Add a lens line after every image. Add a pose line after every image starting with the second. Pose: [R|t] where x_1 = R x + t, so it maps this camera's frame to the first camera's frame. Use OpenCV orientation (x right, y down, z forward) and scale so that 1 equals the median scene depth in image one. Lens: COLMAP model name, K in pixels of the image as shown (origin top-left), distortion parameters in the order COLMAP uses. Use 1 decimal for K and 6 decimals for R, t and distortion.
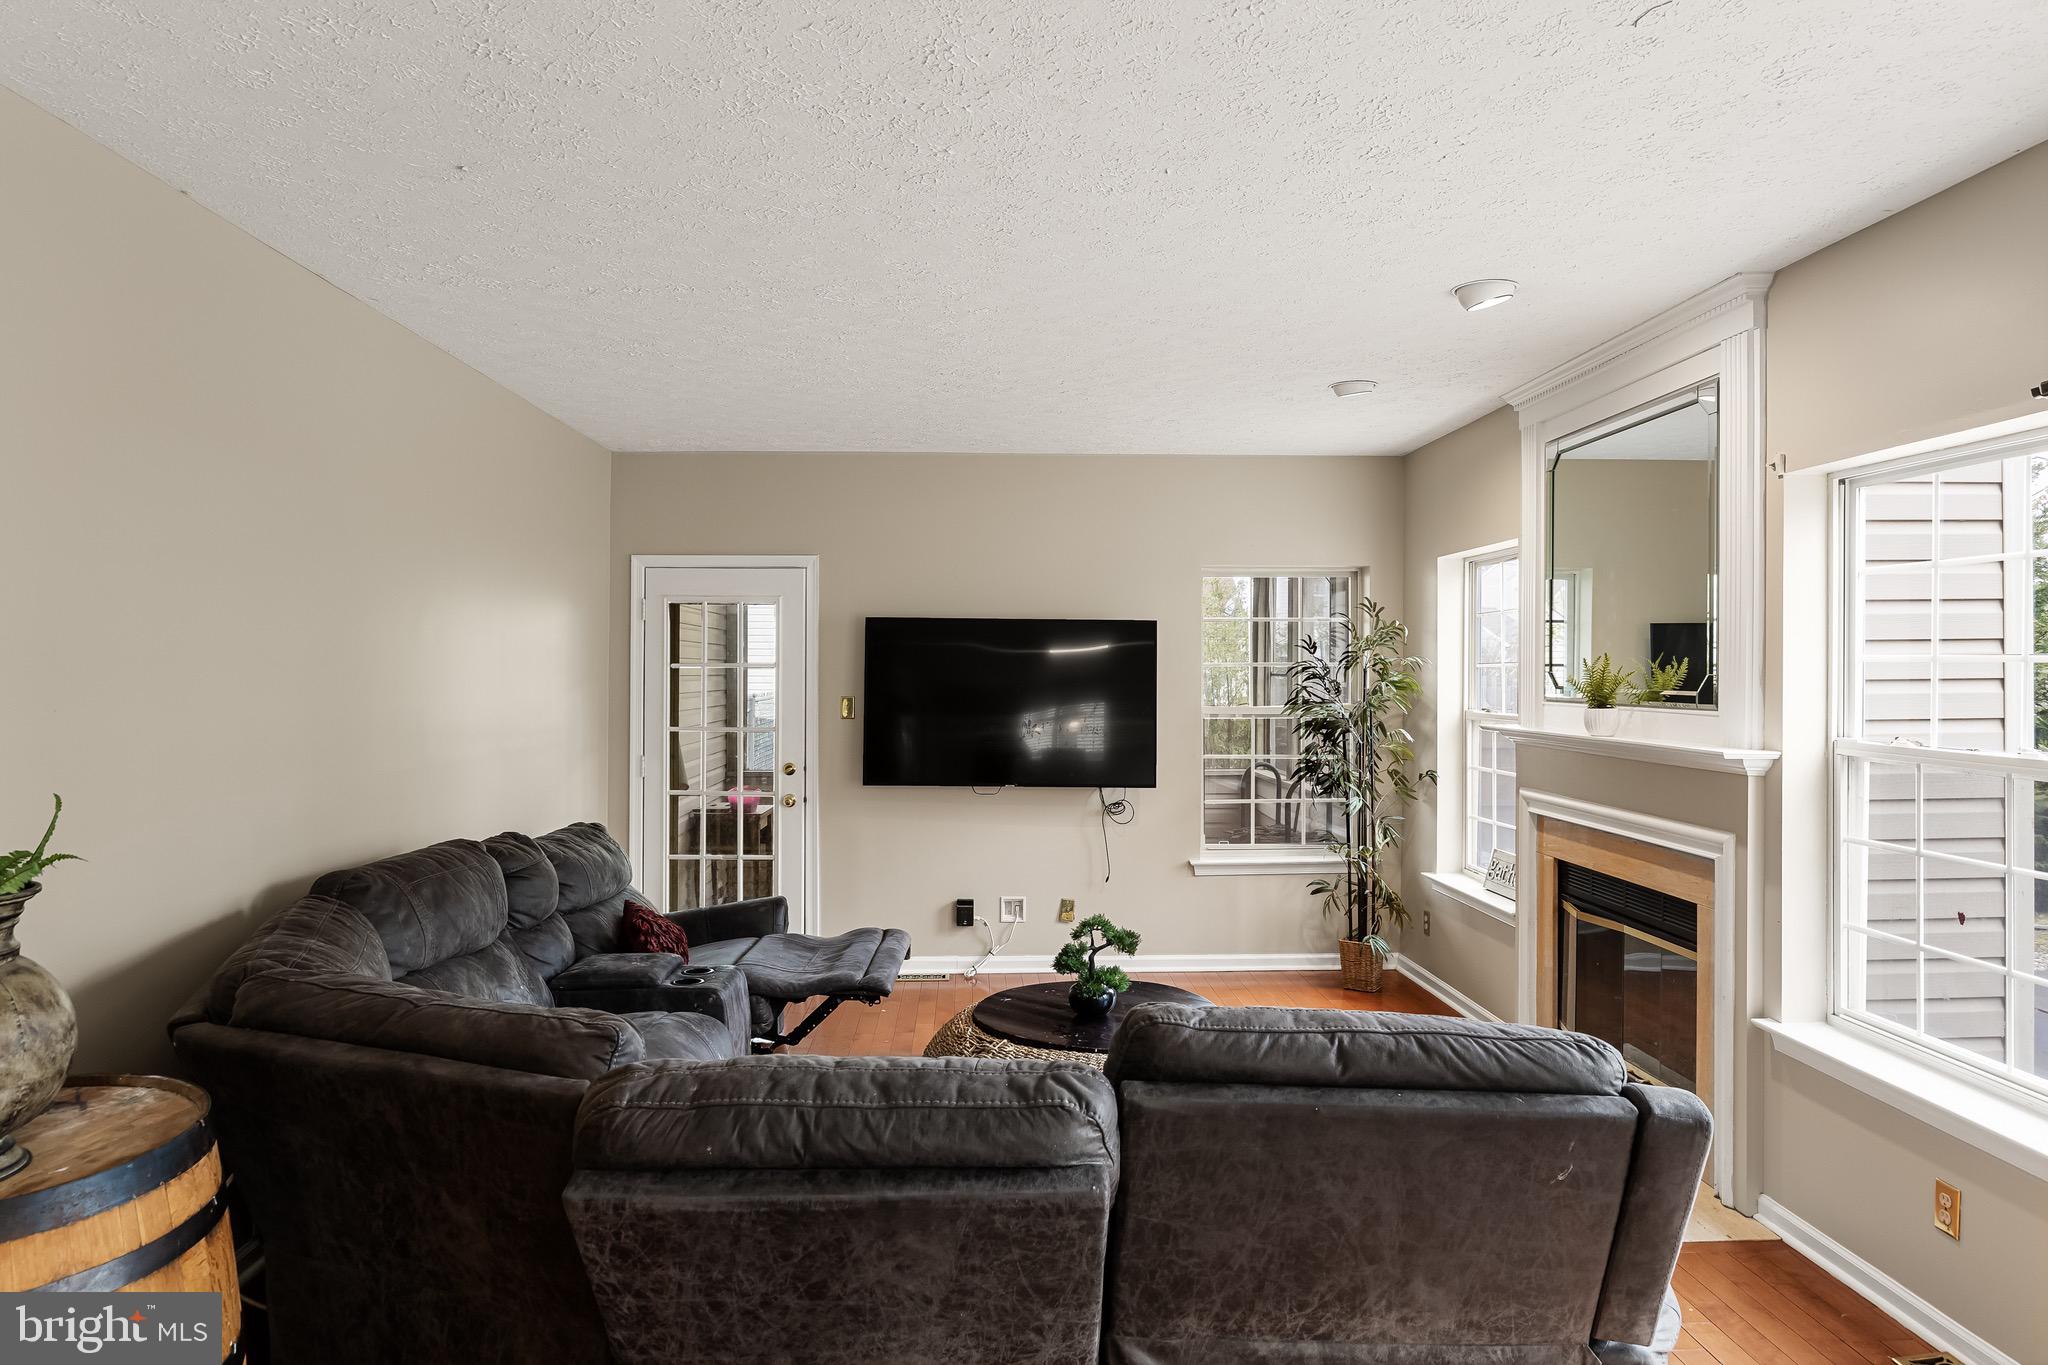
lens RADIAL K [[1235.3, 0, 1014.9], [0, 1235.3, 676.7], [0, 0, 1]] dist [-0.005386, 0.000540]
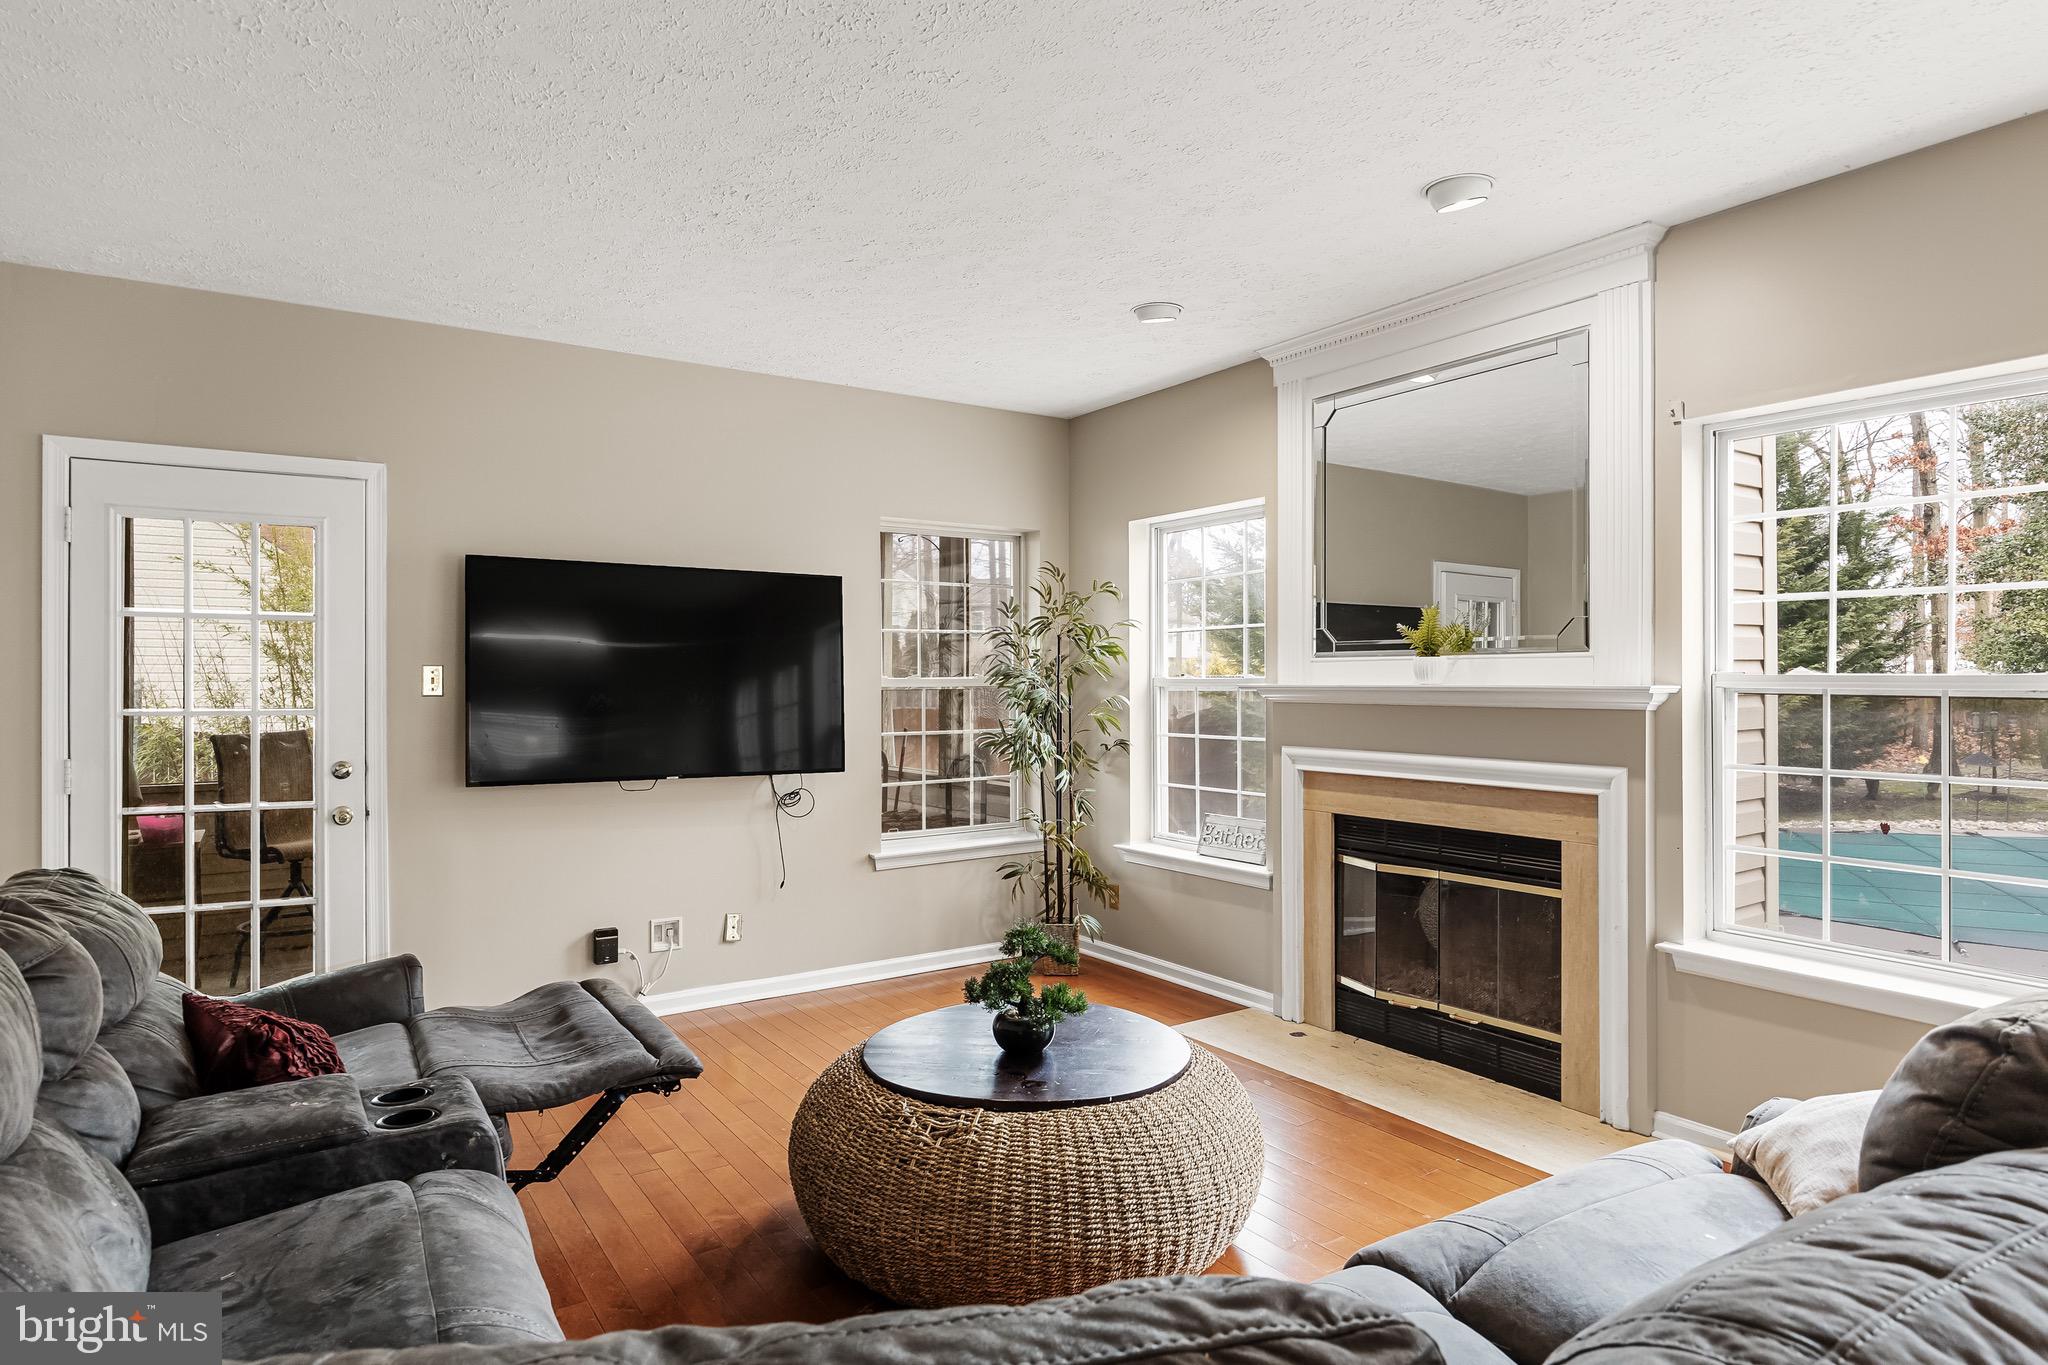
lens RADIAL K [[1154.9, 0, 1034.5], [0, 1154.9, 682.7], [0, 0, 1]] dist [-0.003998, -0.000016]
pose [[0.846898, -0.006433, 0.531717, -0.247446], [0.007901, 0.999969, -0.000487, 0.037058], [-0.531697, 0.004614, 0.846922, 0.314184]]
